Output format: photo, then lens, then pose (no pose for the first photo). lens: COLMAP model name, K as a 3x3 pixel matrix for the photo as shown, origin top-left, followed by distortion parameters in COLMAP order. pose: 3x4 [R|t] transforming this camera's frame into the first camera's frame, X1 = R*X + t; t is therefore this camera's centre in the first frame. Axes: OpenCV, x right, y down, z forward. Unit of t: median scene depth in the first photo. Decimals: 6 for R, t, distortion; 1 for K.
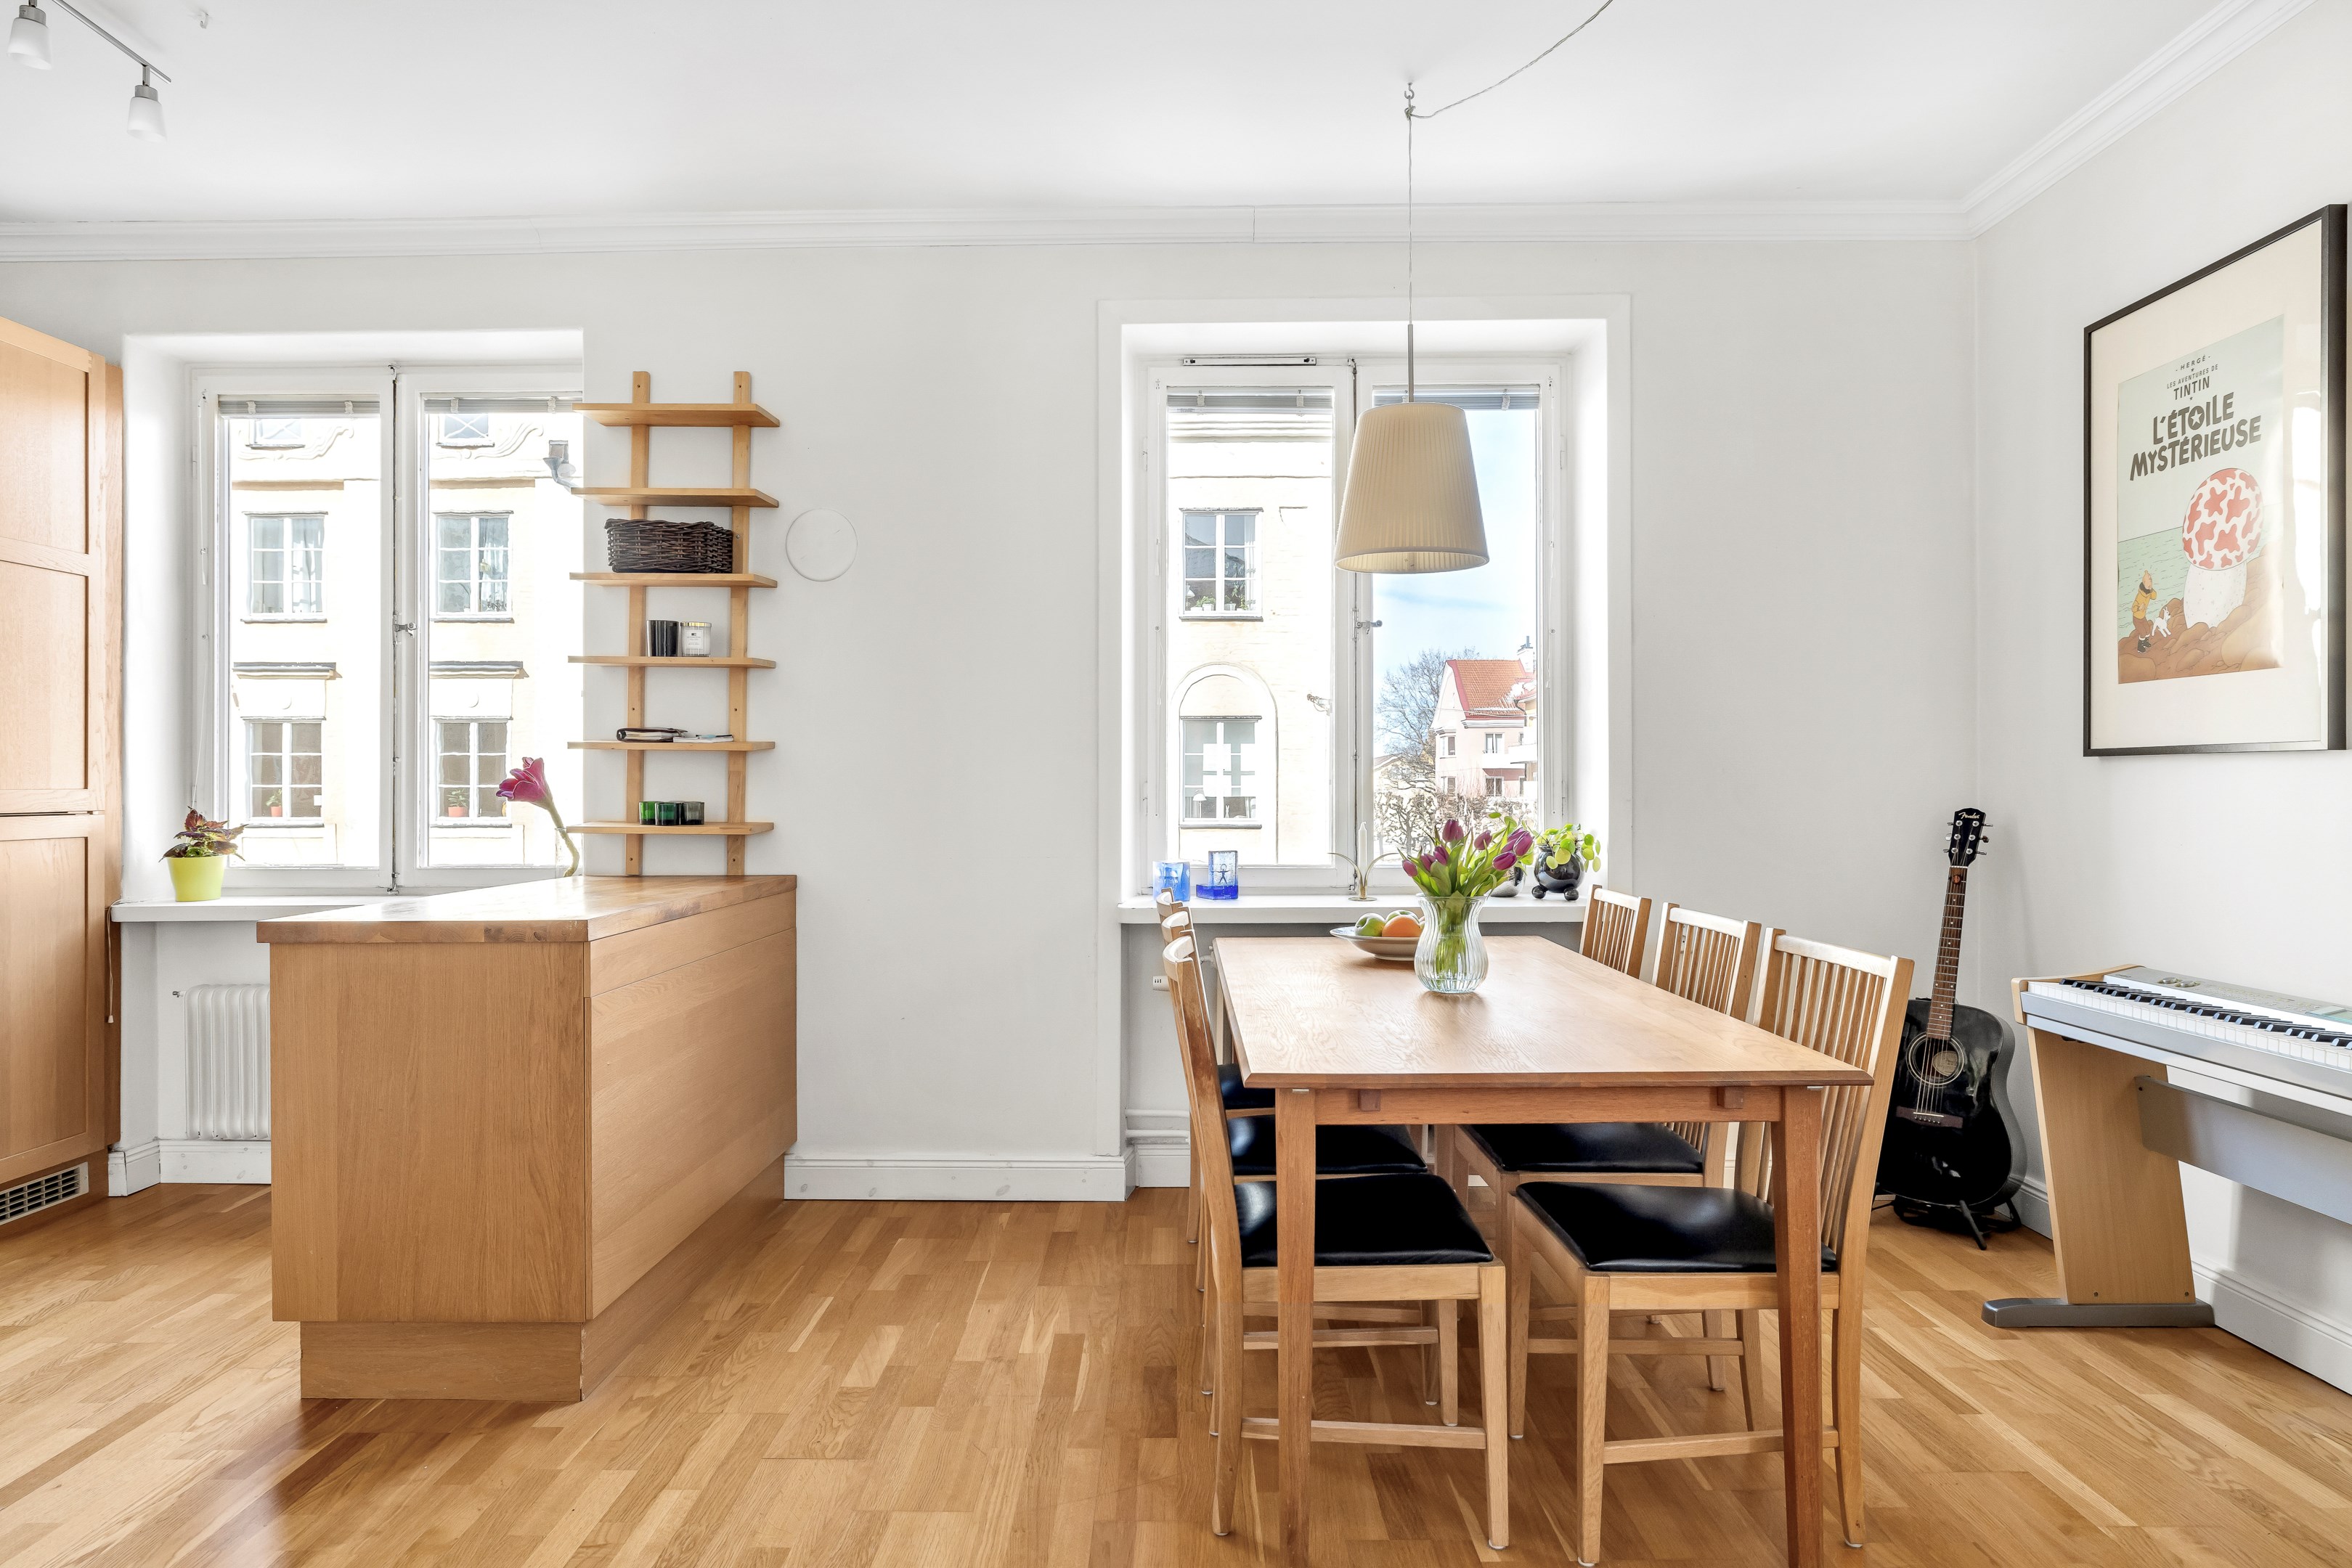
lens RADIAL K [[1439.6, 0, 1184.3], [0, 1439.6, 790.7], [0, 0, 1]] dist [0.004617, 0.005401]
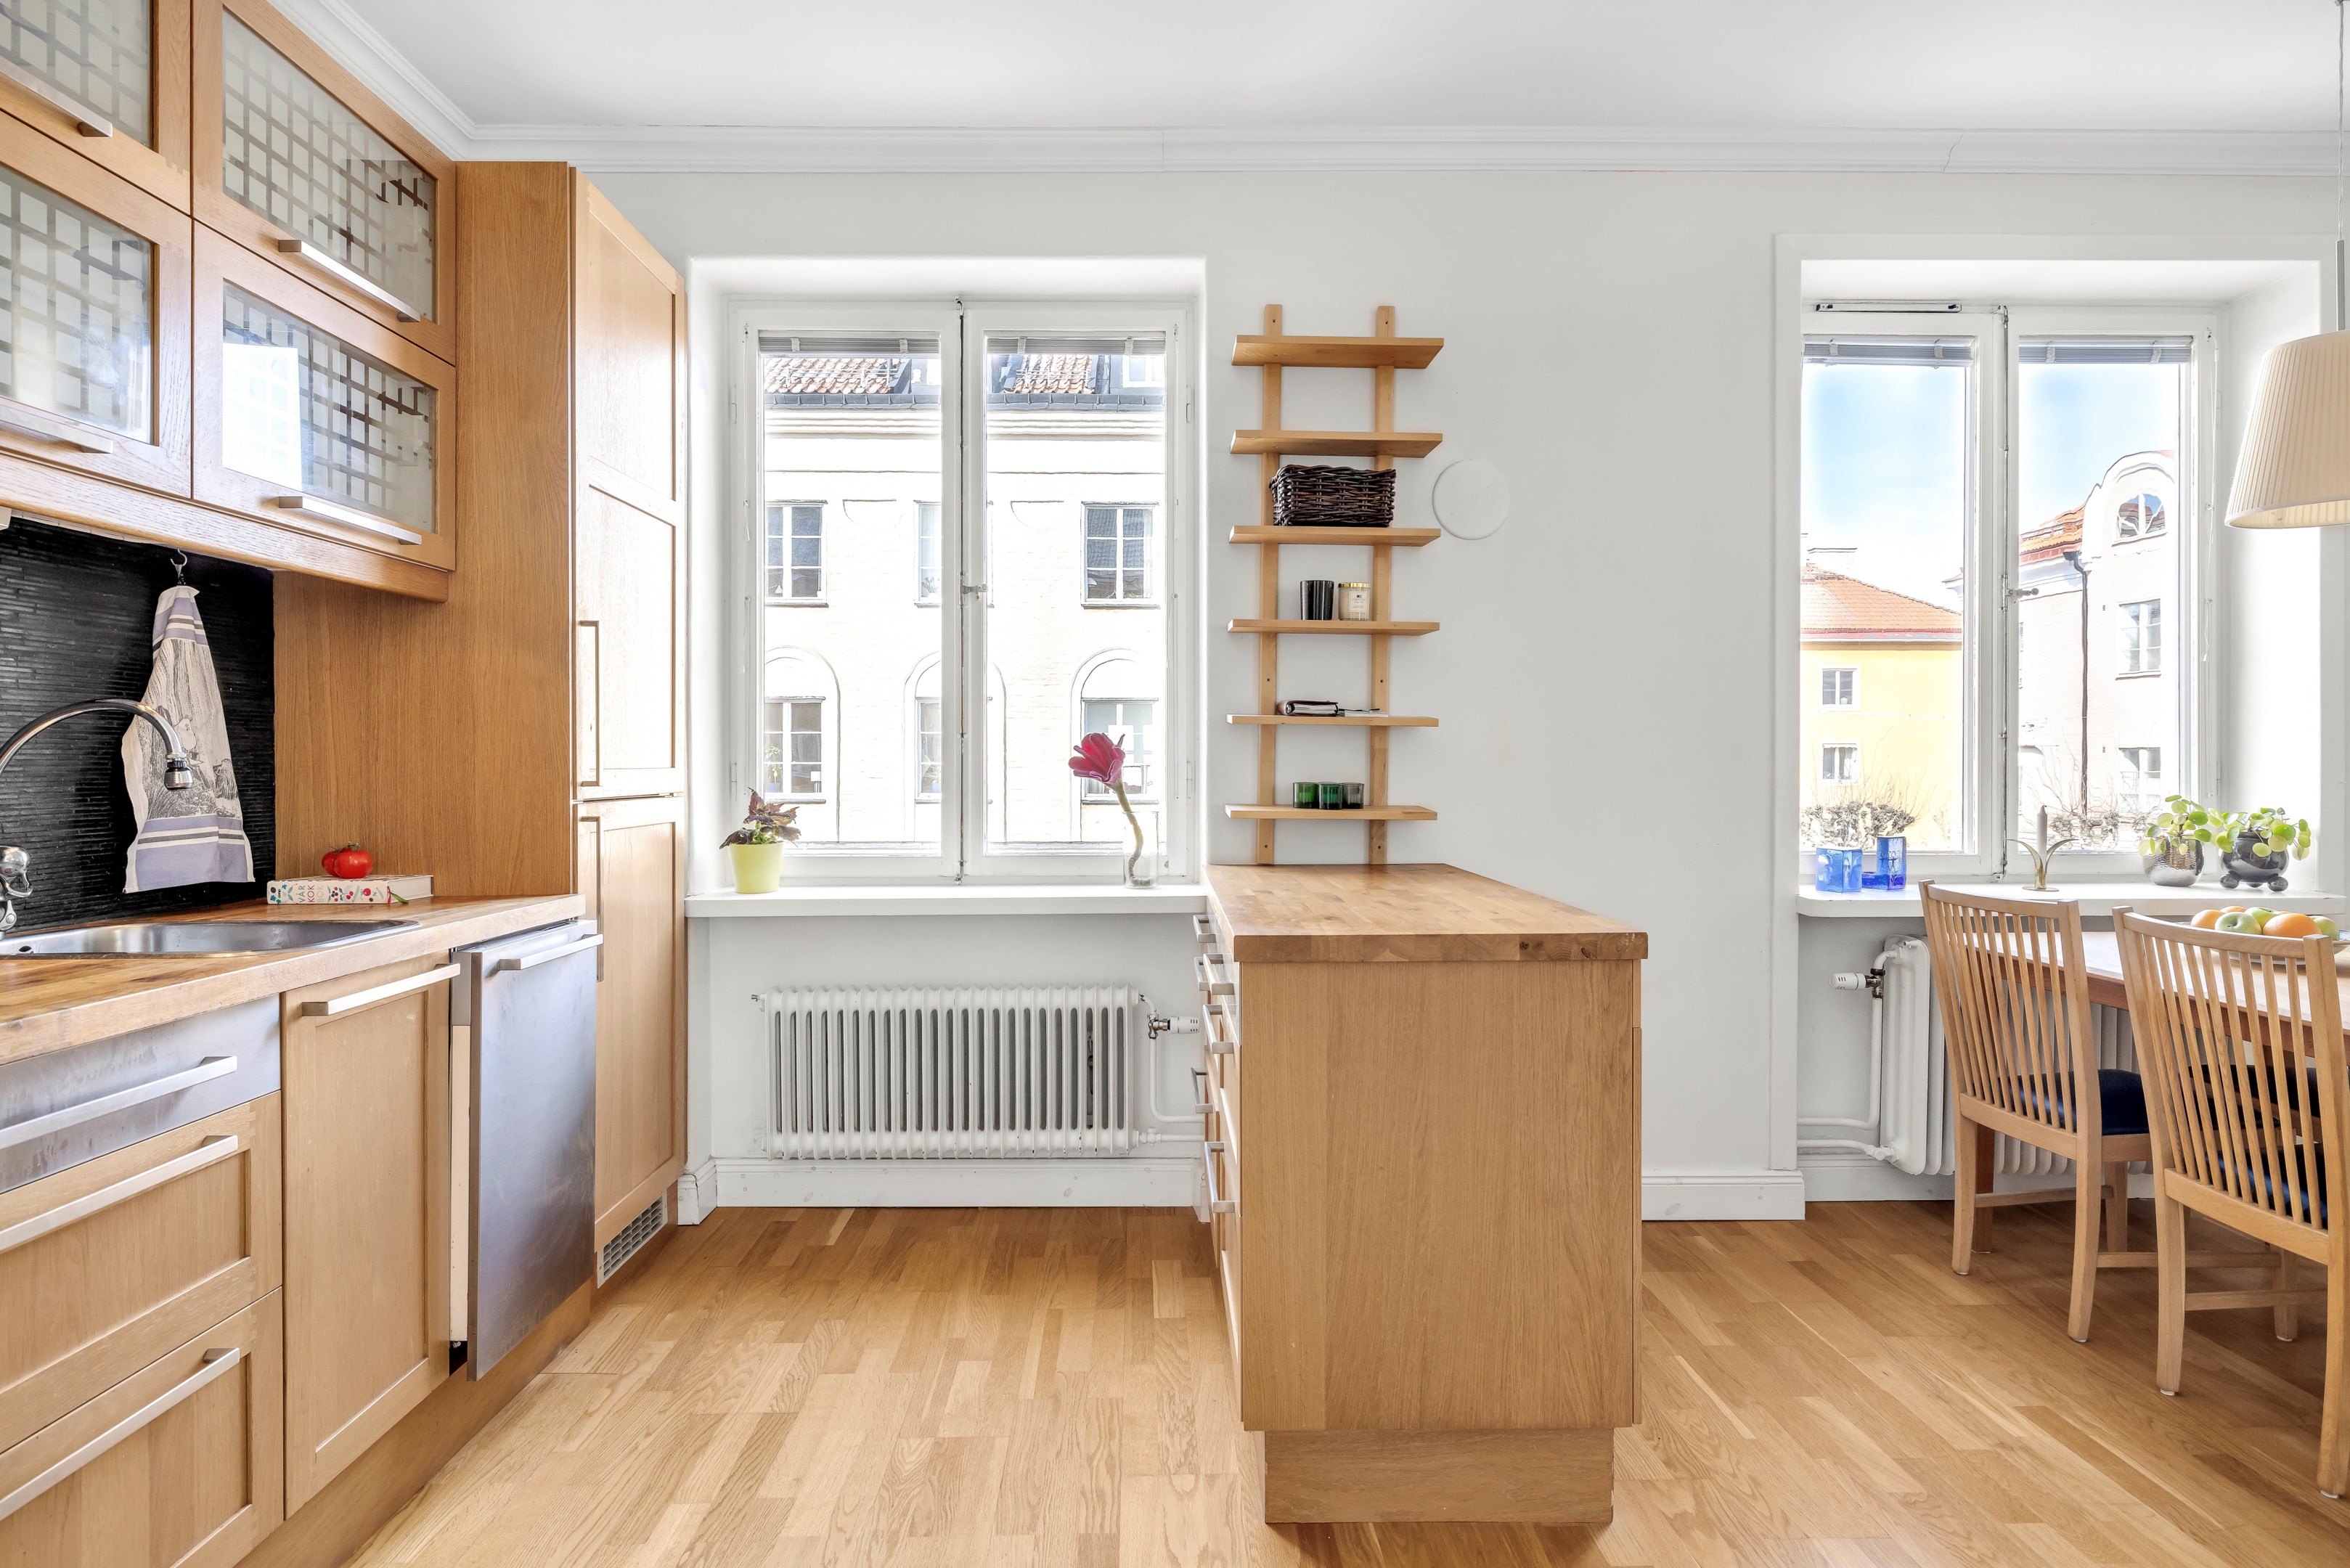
lens RADIAL K [[1319.7, 0, 1219.9], [0, 1319.7, 776.5], [0, 0, 1]] dist [0.003506, 0.003419]
pose [[0.999211, 0.001228, 0.039709, -0.449571], [-0.001452, 0.999983, 0.005604, -0.000941], [-0.039702, -0.005658, 0.999196, 0.178370]]
